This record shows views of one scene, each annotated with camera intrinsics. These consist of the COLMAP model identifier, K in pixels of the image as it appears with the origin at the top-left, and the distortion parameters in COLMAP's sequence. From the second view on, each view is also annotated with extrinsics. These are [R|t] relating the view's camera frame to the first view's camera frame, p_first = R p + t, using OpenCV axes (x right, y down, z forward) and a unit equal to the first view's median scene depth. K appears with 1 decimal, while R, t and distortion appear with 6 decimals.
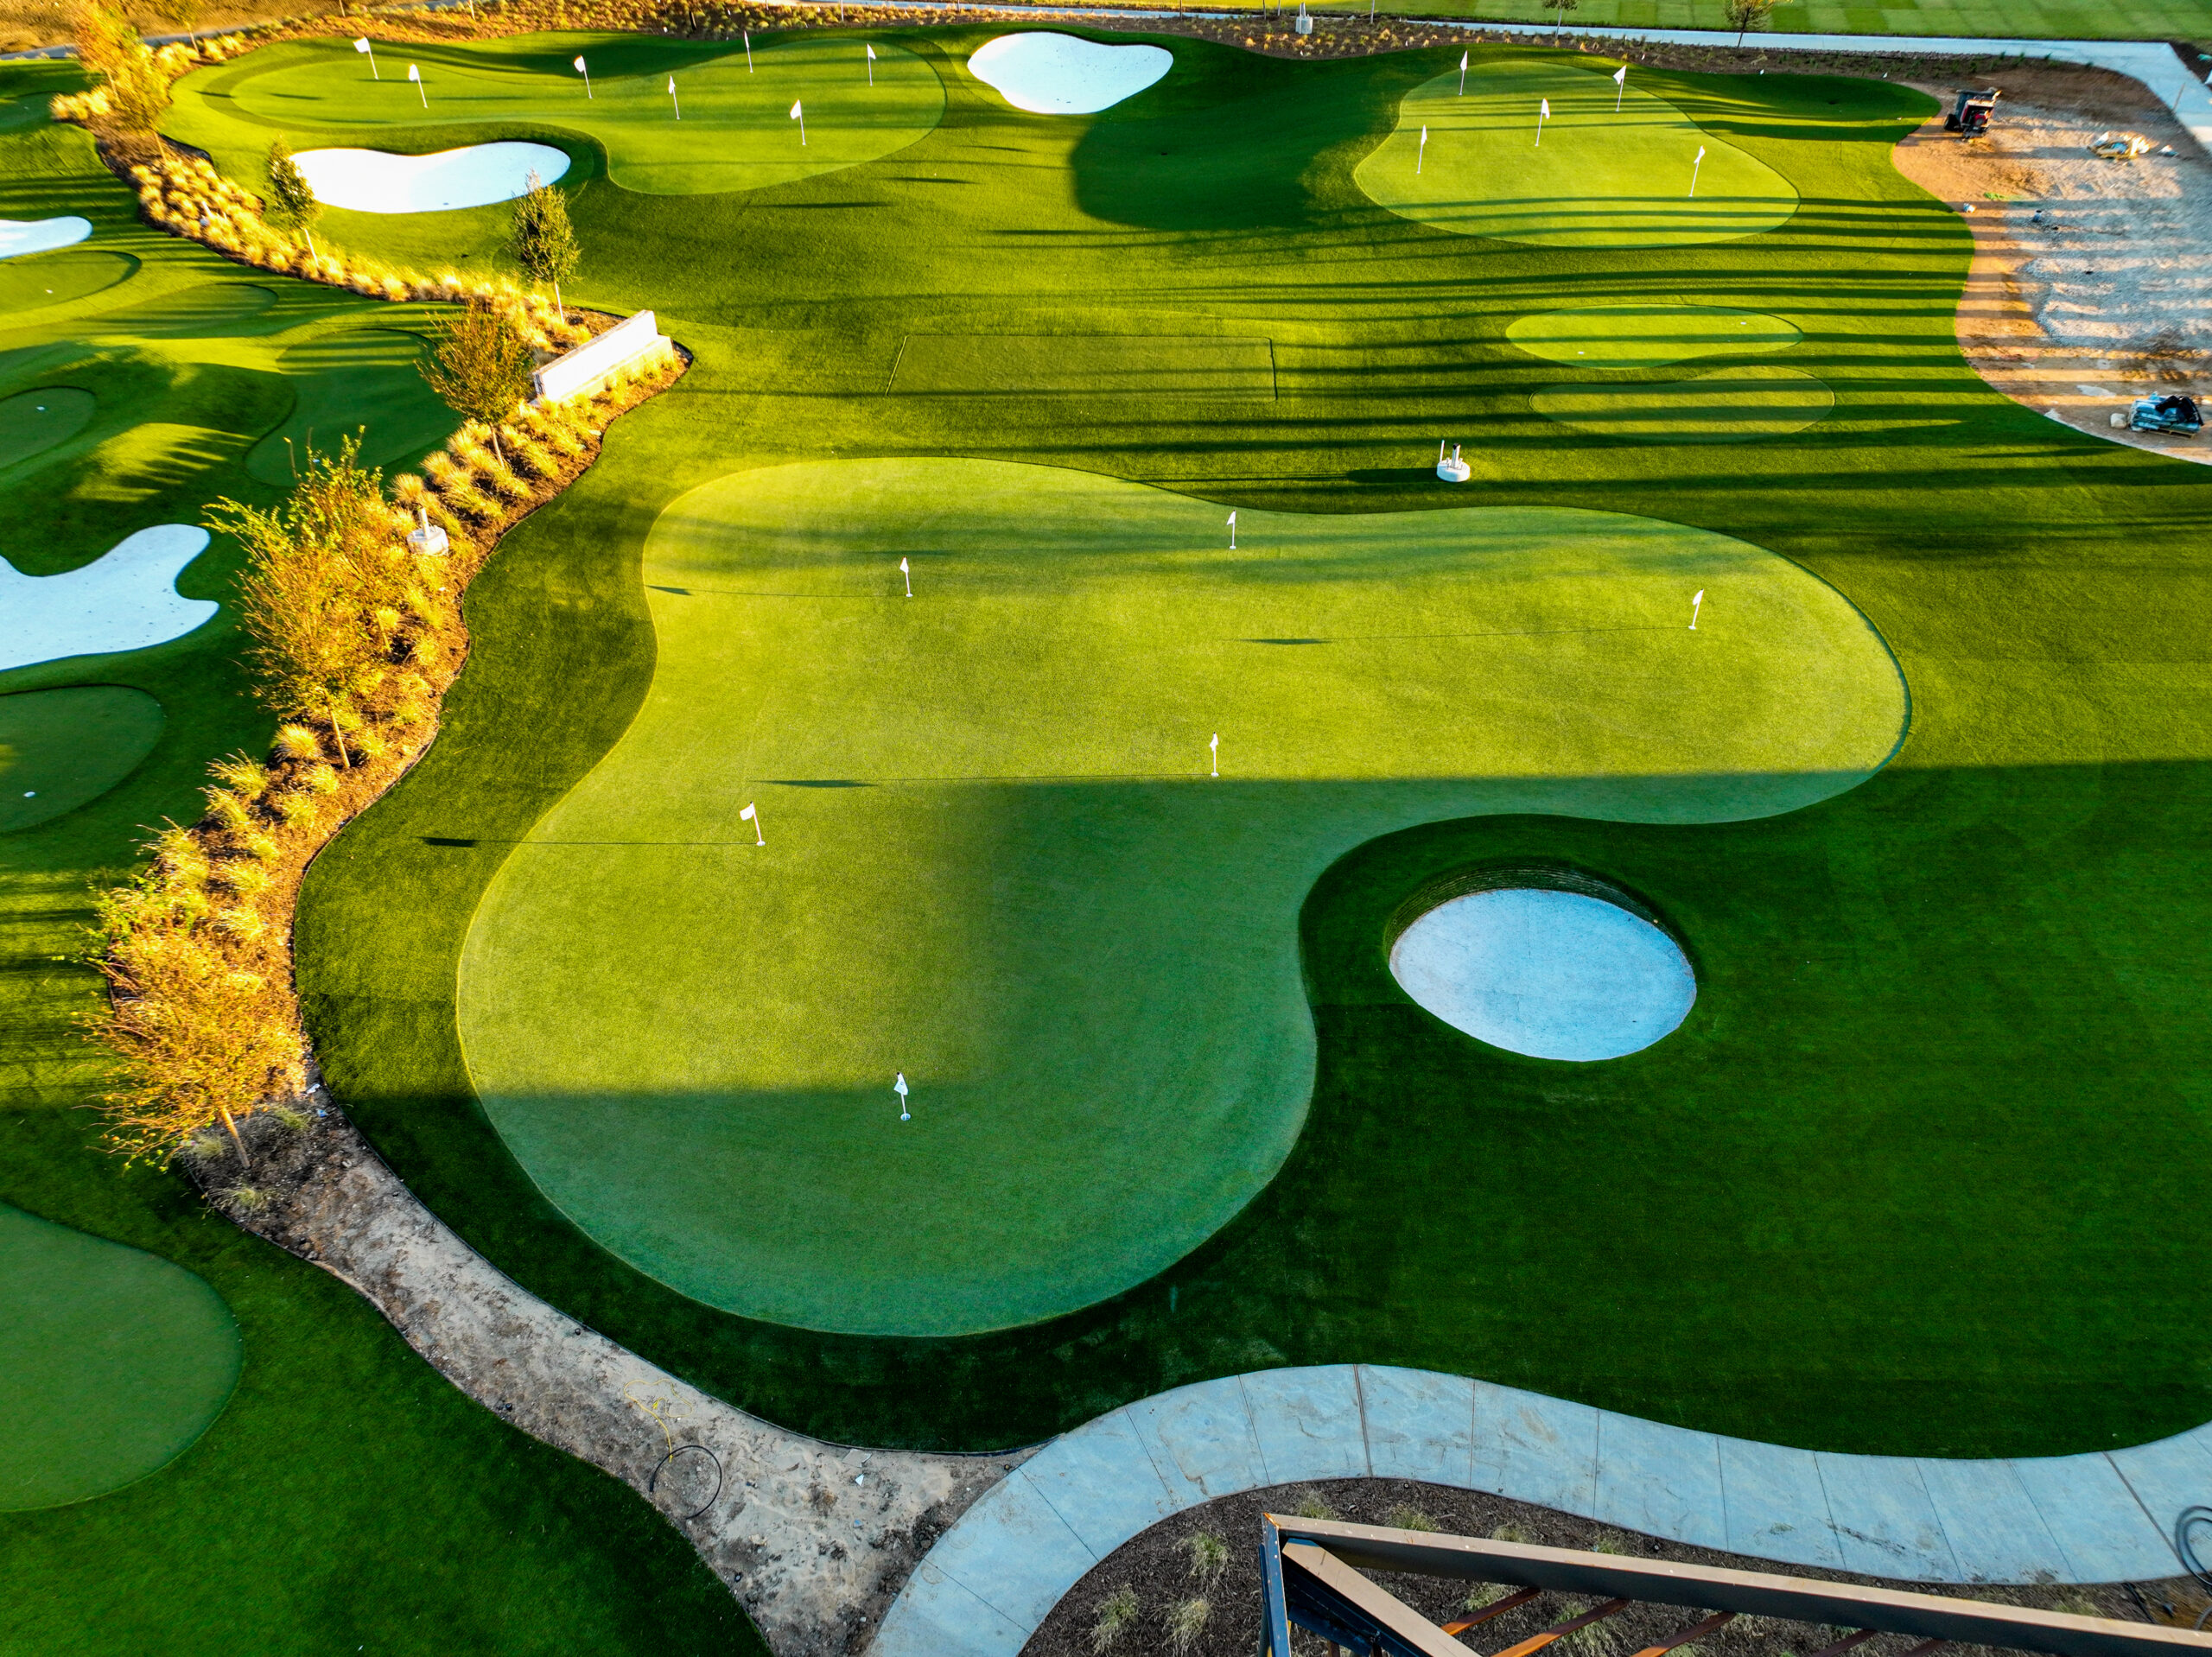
lens RADIAL K [[1592.8, 0, 1117.1], [0, 1592.8, 837.4], [0, 0, 1]] dist [0.006656, 0.008660]
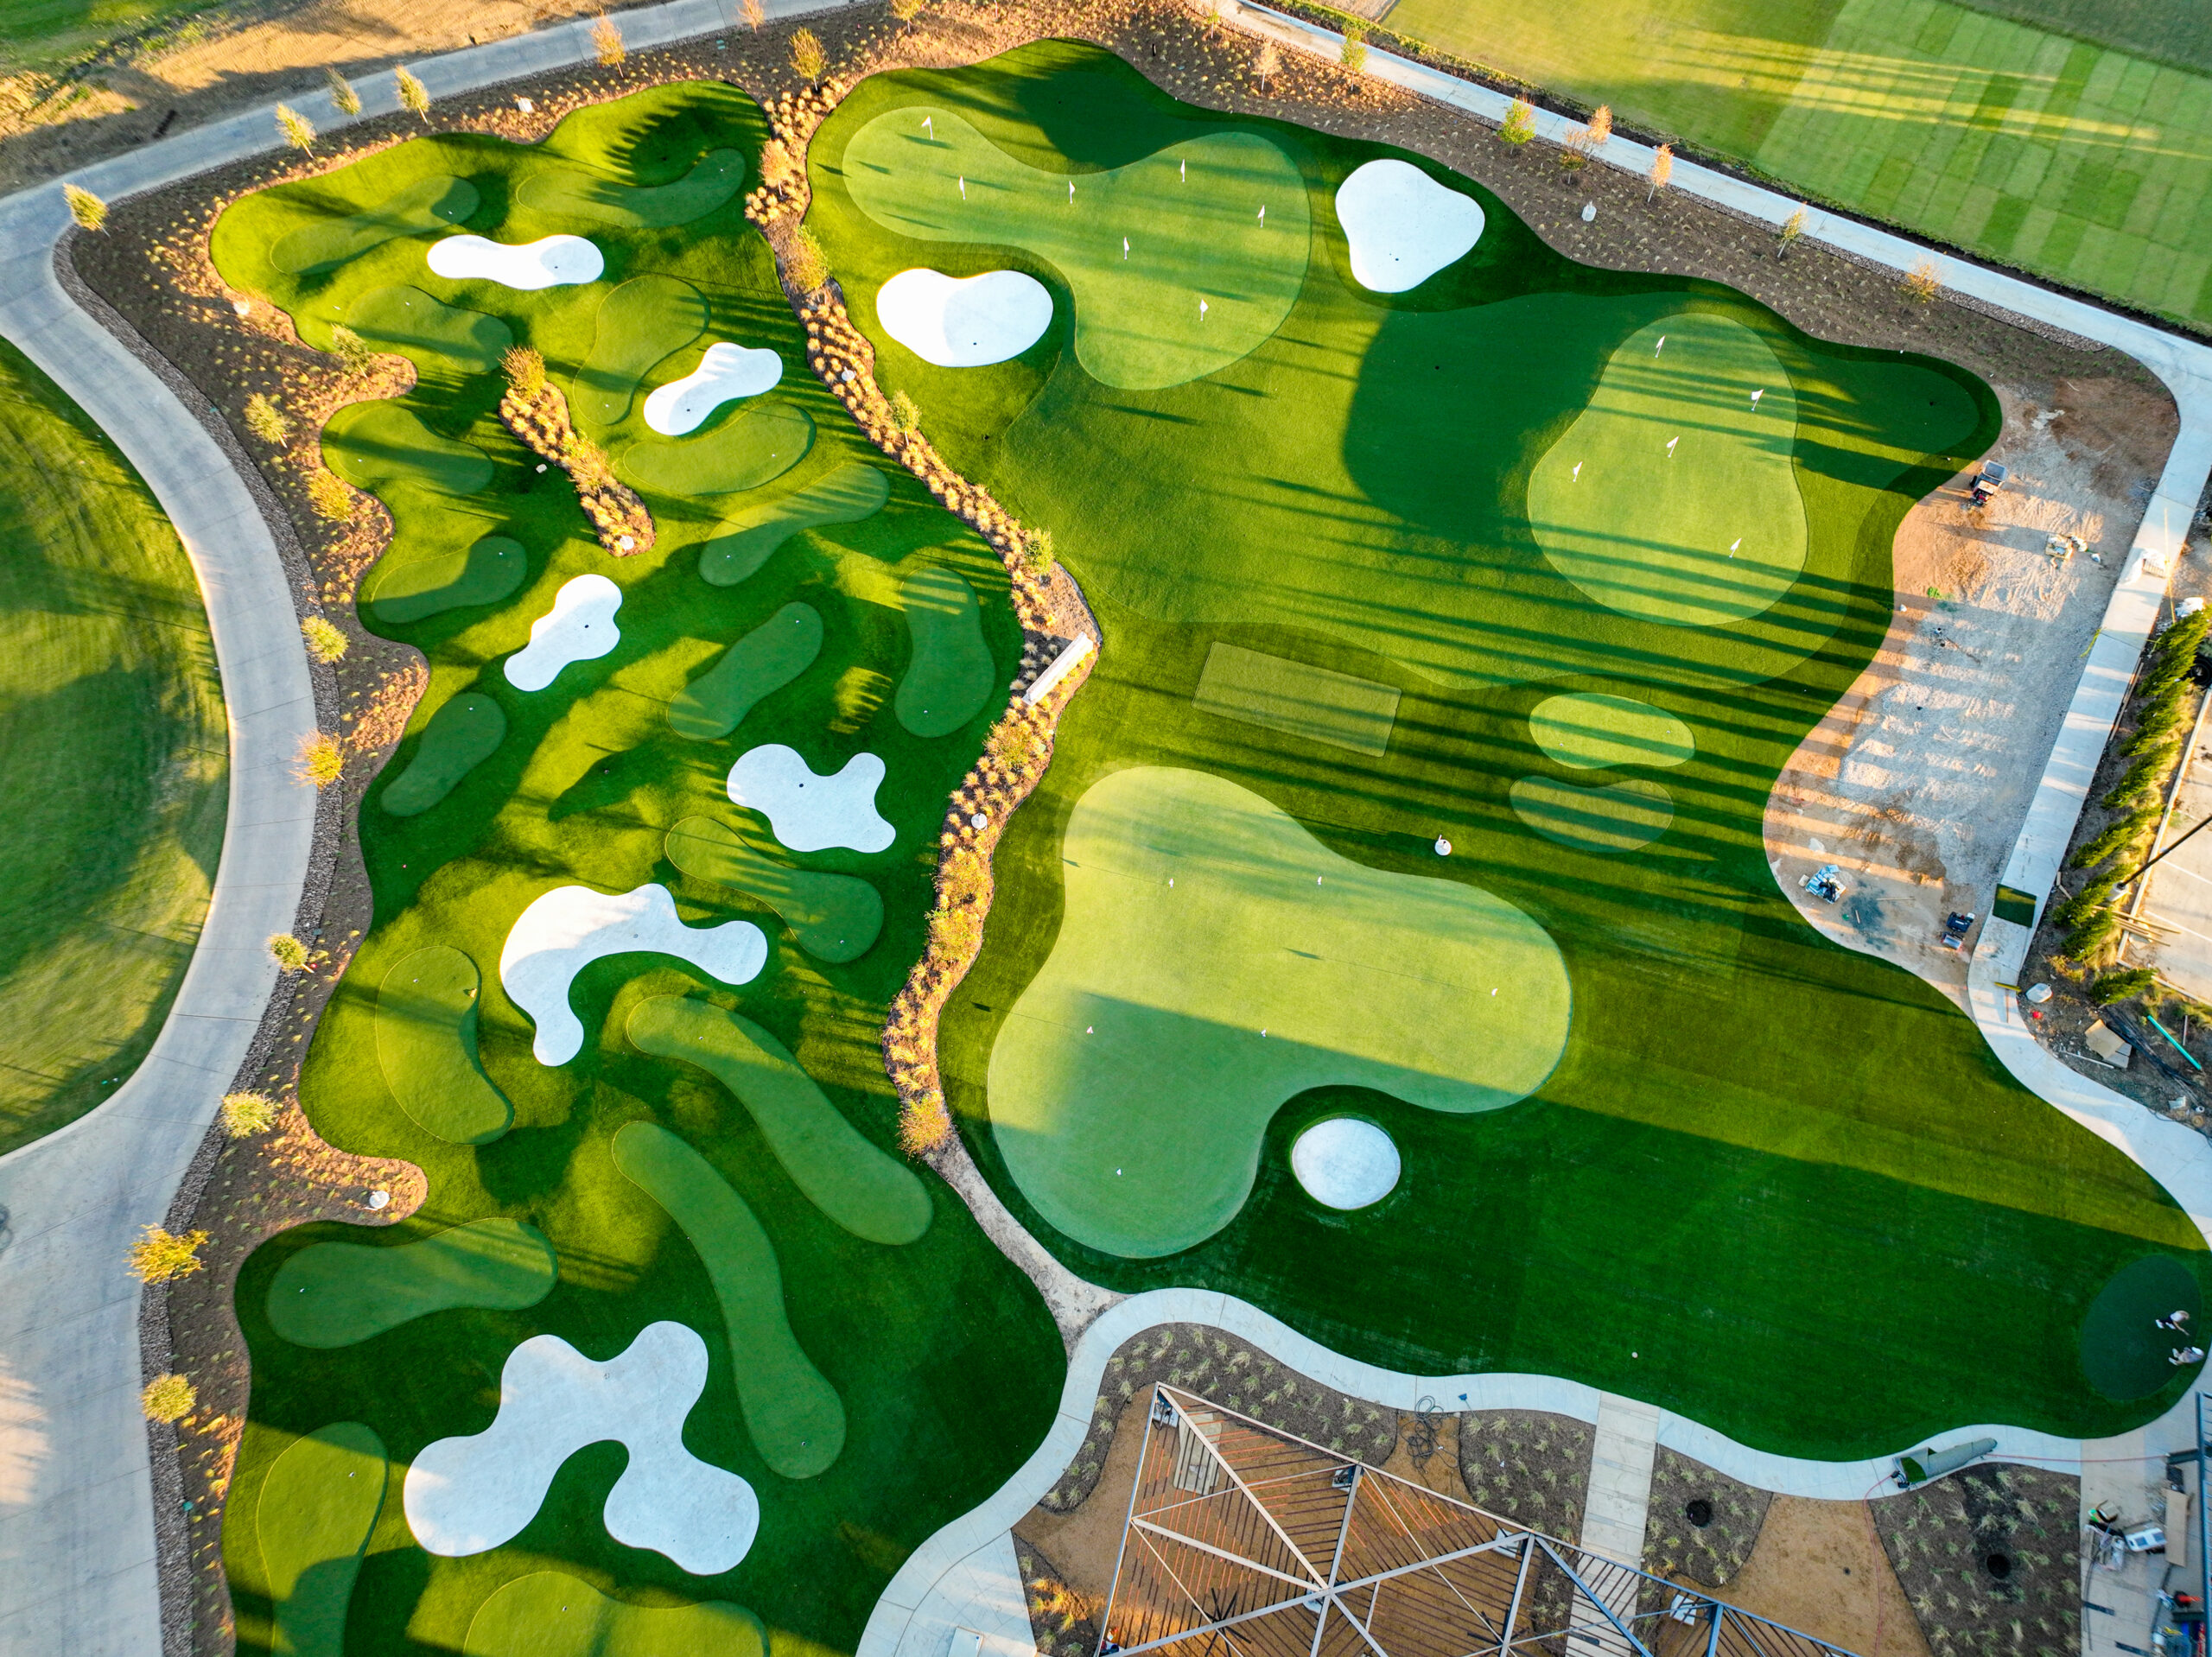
lens RADIAL K [[1592.8, 0, 1109.7], [0, 1592.8, 829.8], [0, 0, 1]] dist [0.006656, 0.008660]
pose [[0.961712, 0.239809, -0.132674, 0.105647], [-0.164892, 0.892976, 0.418812, -1.760876], [0.218910, -0.380900, 0.898328, -1.602564]]
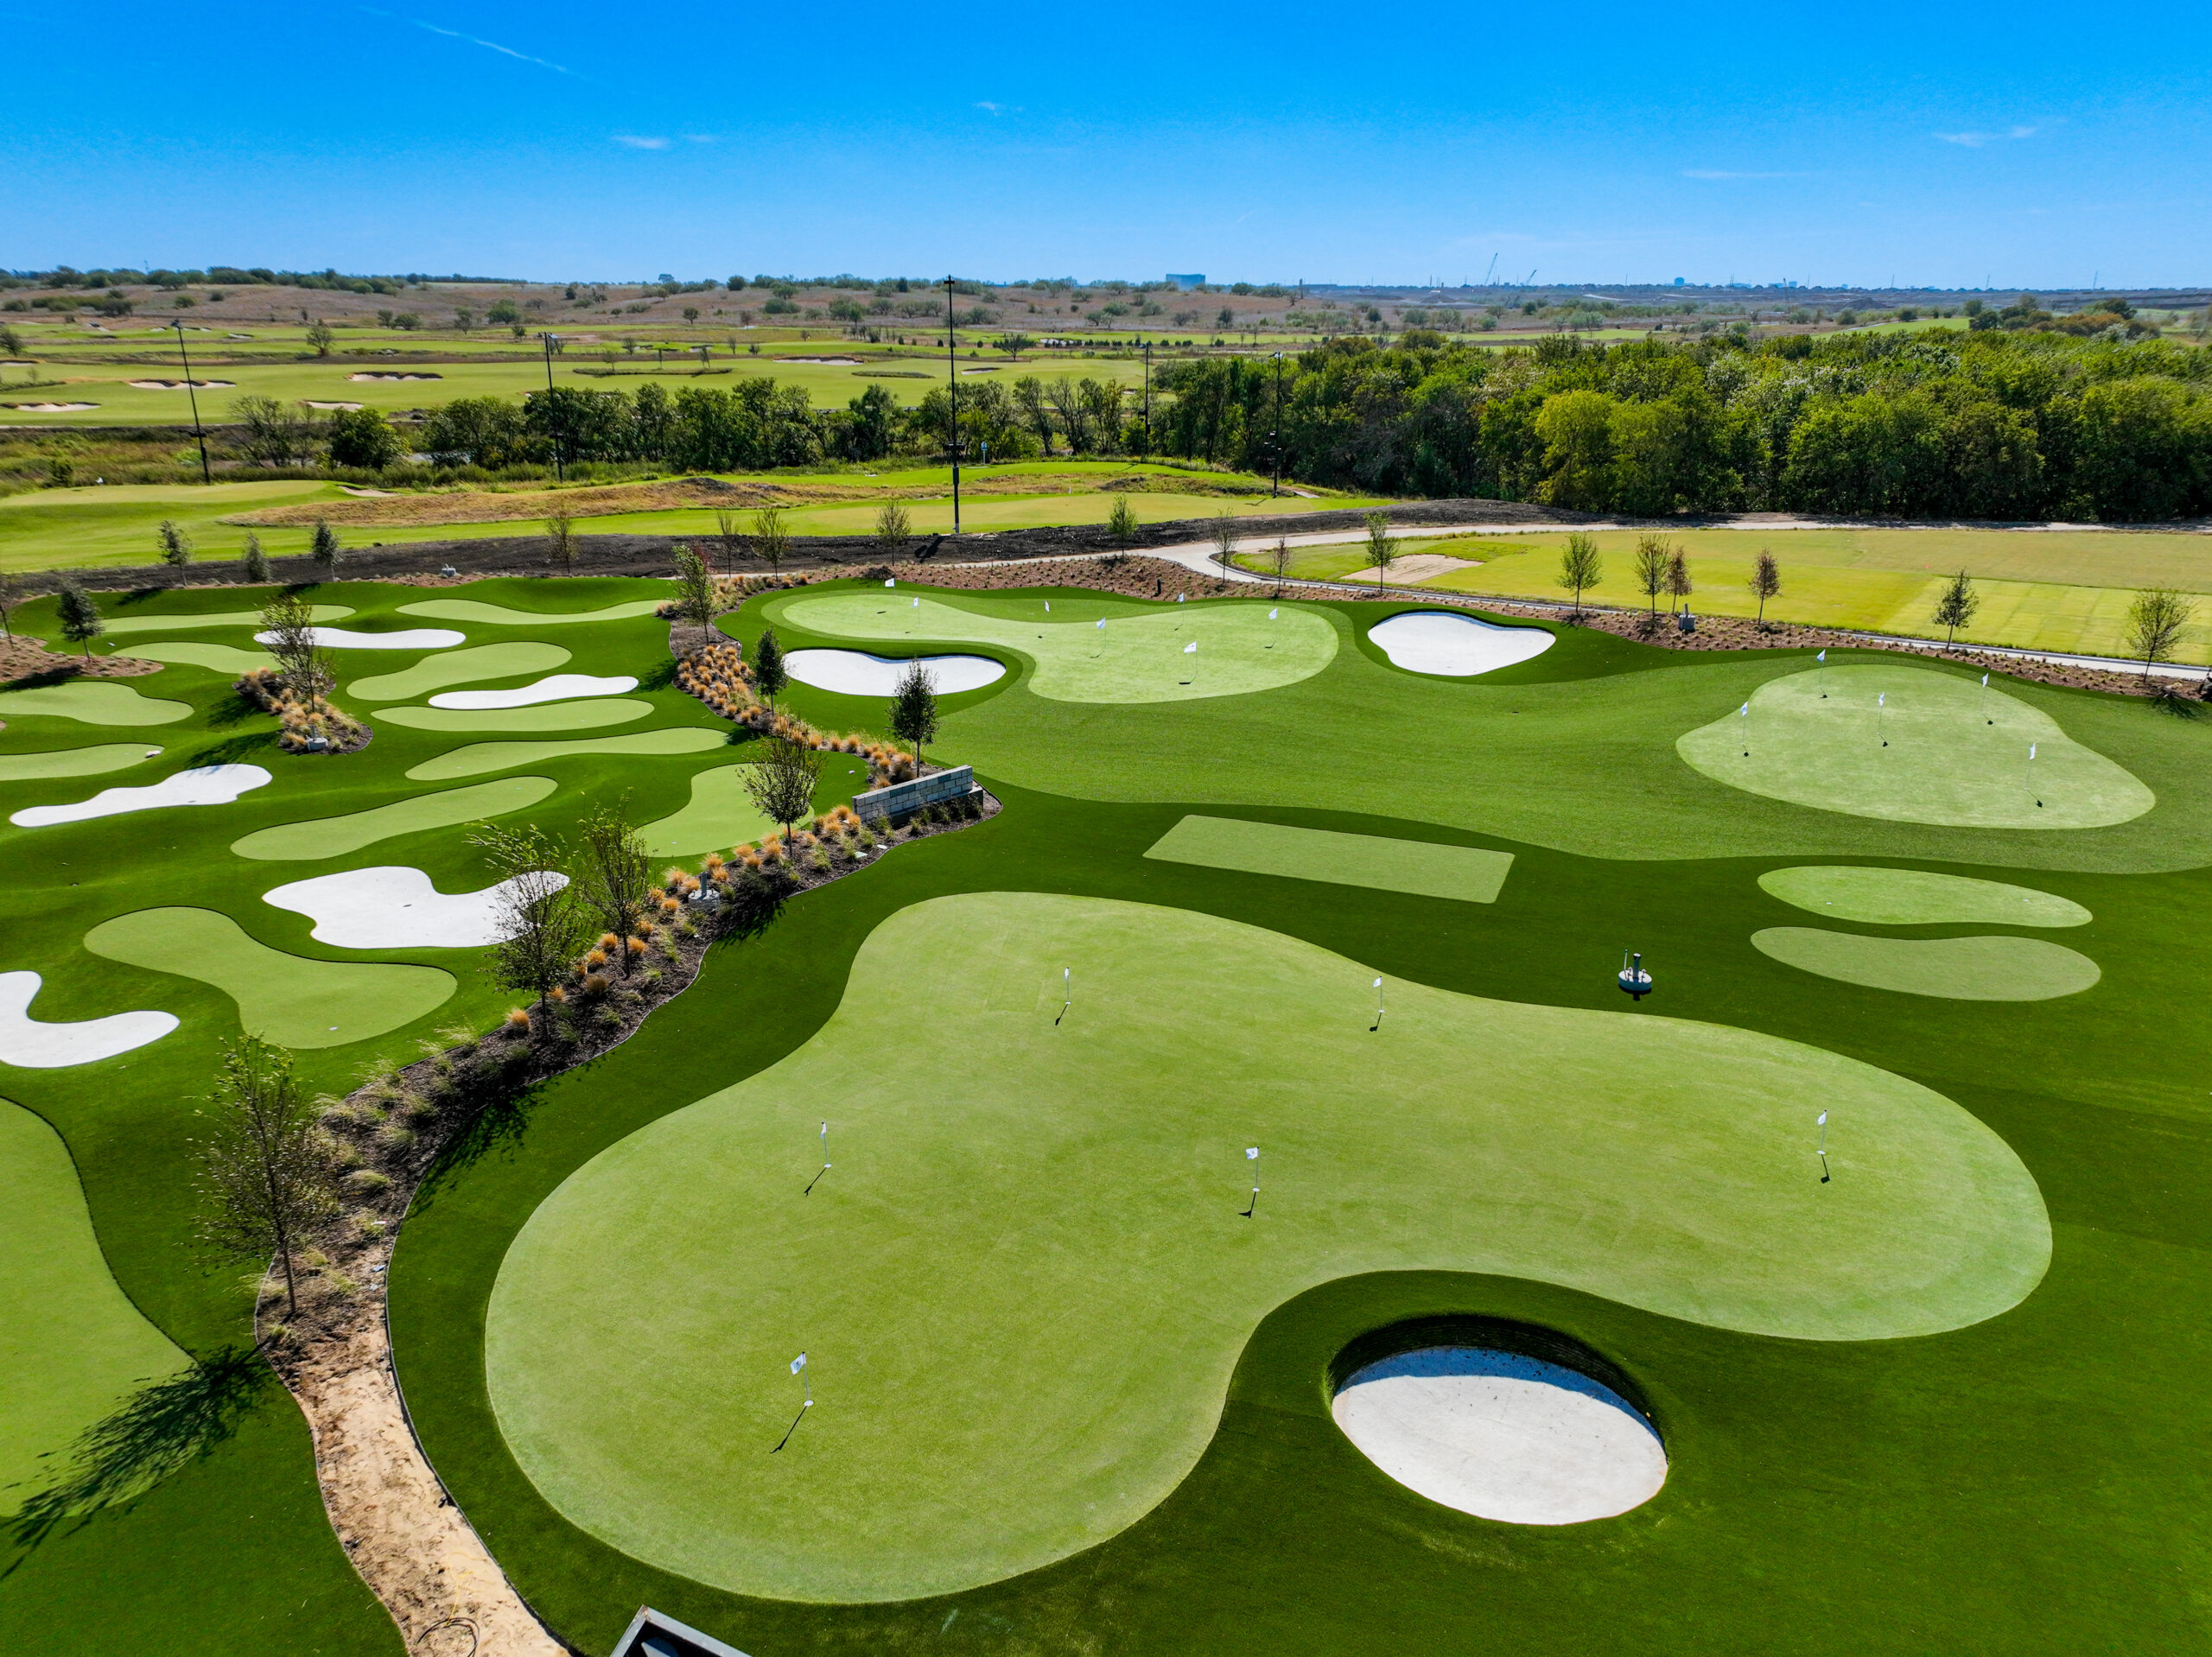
lens RADIAL K [[1592.8, 0, 1119.4], [0, 1592.8, 822.2], [0, 0, 1]] dist [0.006656, 0.008660]
pose [[0.943495, 0.112855, -0.311579, 0.344980], [-0.213983, 0.925409, -0.312777, 0.104444], [0.253039, 0.361776, 0.897268, -0.041601]]
